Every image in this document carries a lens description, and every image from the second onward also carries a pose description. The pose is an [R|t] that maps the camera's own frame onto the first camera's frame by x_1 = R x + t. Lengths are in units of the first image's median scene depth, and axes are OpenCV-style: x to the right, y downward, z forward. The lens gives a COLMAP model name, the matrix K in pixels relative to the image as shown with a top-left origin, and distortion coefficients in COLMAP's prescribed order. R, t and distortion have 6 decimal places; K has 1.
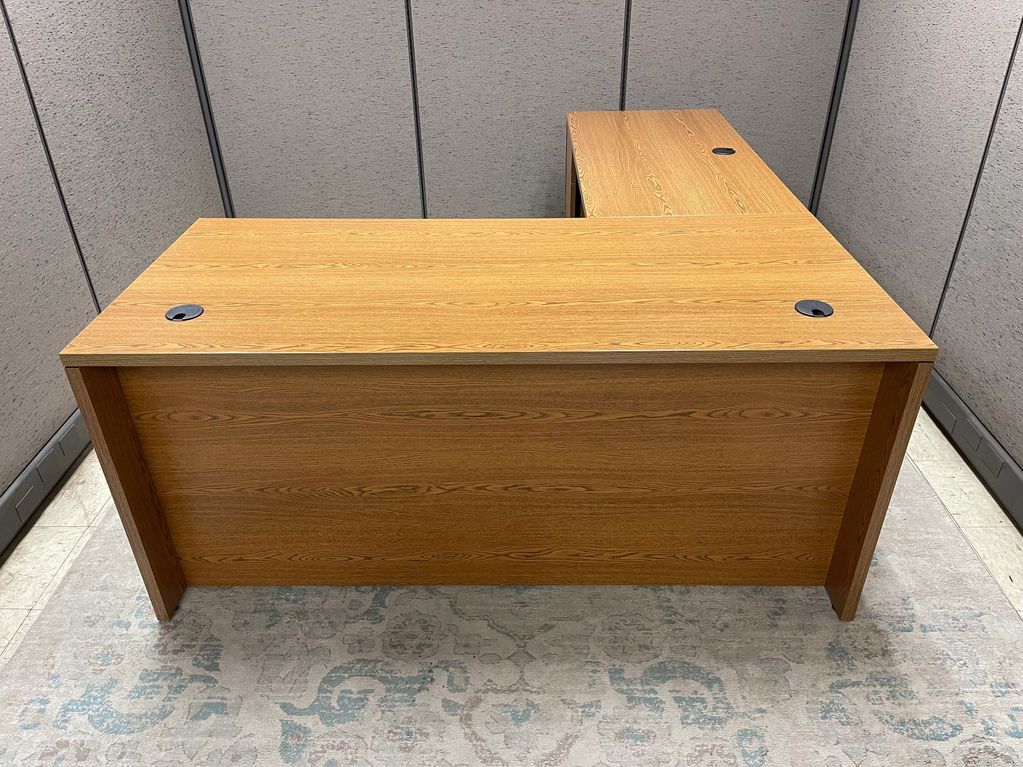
lens RADIAL K [[771.3, 0, 523.0], [0, 771.3, 378.8], [0, 0, 1]] dist [0.091499, -0.115167]
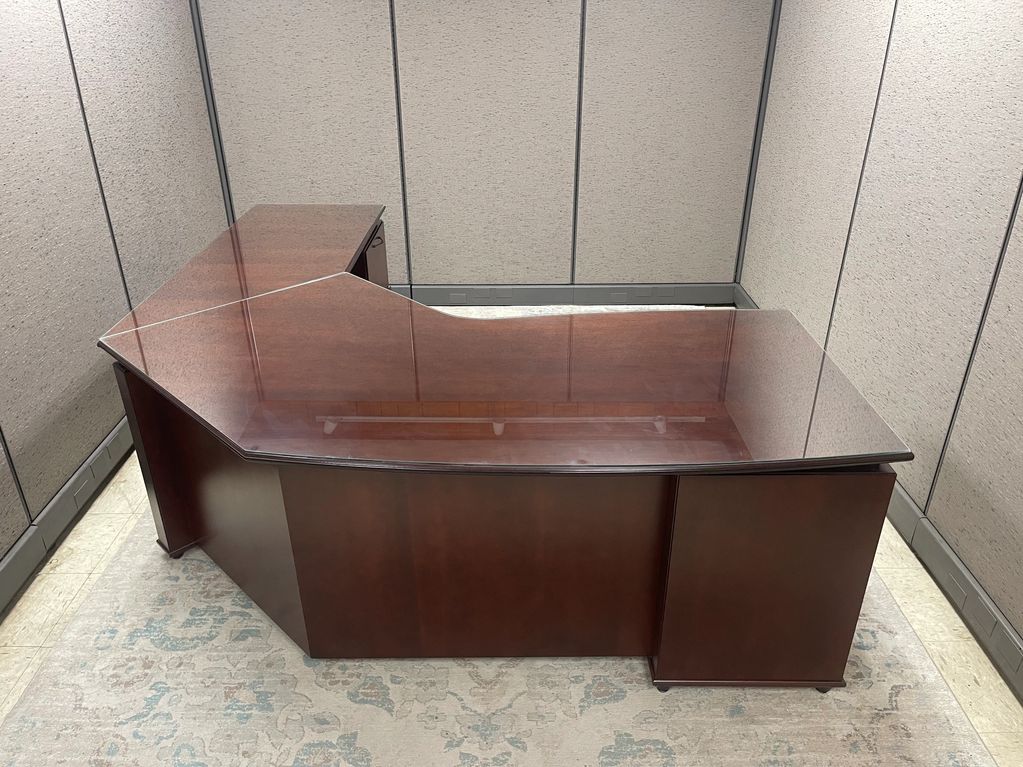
lens RADIAL K [[771.3, 0, 523.0], [0, 771.3, 378.8], [0, 0, 1]] dist [0.091499, -0.115167]
pose [[0.999414, 0.002822, 0.034120, 0.007624], [-0.000083, 0.996794, -0.080006, 0.069198], [-0.034237, 0.079956, 0.996210, -0.221643]]
